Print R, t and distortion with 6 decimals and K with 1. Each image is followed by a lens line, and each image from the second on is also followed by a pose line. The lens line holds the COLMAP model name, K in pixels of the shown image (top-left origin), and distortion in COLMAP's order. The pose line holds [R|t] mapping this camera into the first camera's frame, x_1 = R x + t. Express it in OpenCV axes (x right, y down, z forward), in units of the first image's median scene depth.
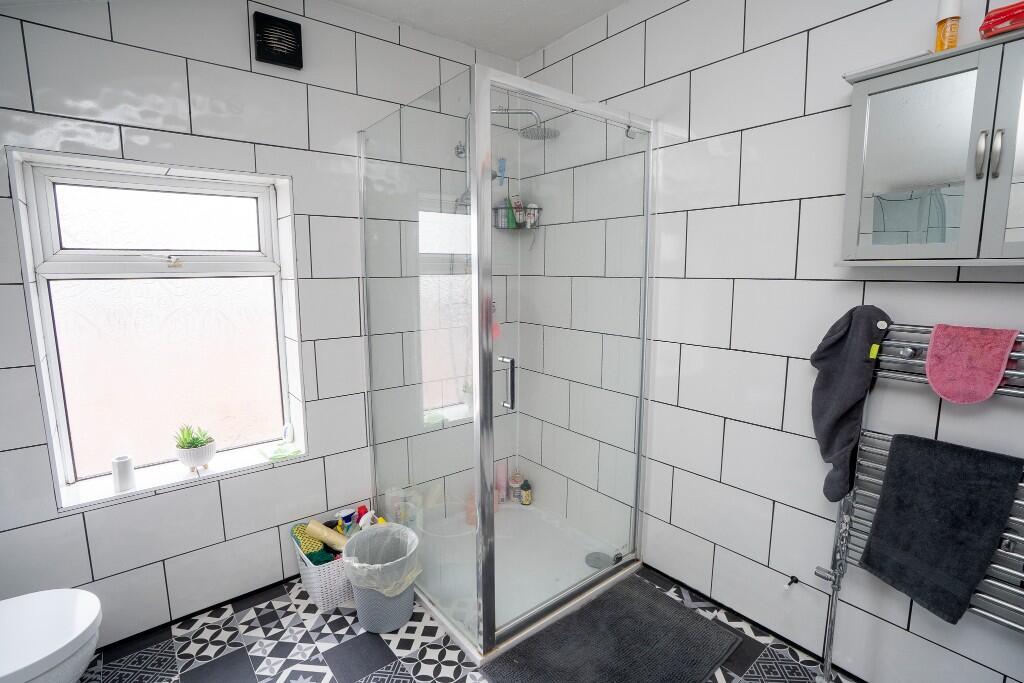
lens RADIAL K [[488.8, 0, 515.1], [0, 488.8, 340.0], [0, 0, 1]] dist [-0.057917, 0.016834]
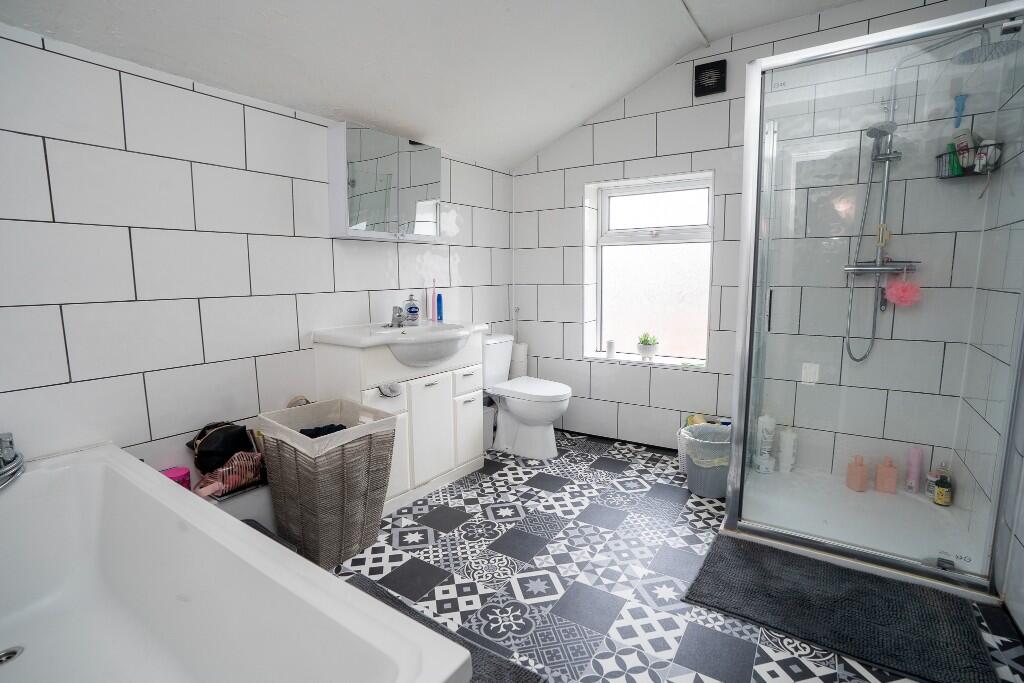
lens RADIAL K [[488.8, 0, 513.0], [0, 488.8, 340.3], [0, 0, 1]] dist [-0.057917, 0.016834]
pose [[0.293812, 0.123803, -0.947812, 0.811482], [-0.126421, 0.987899, 0.089851, 0.116383], [0.947466, 0.093424, 0.305908, 0.040263]]
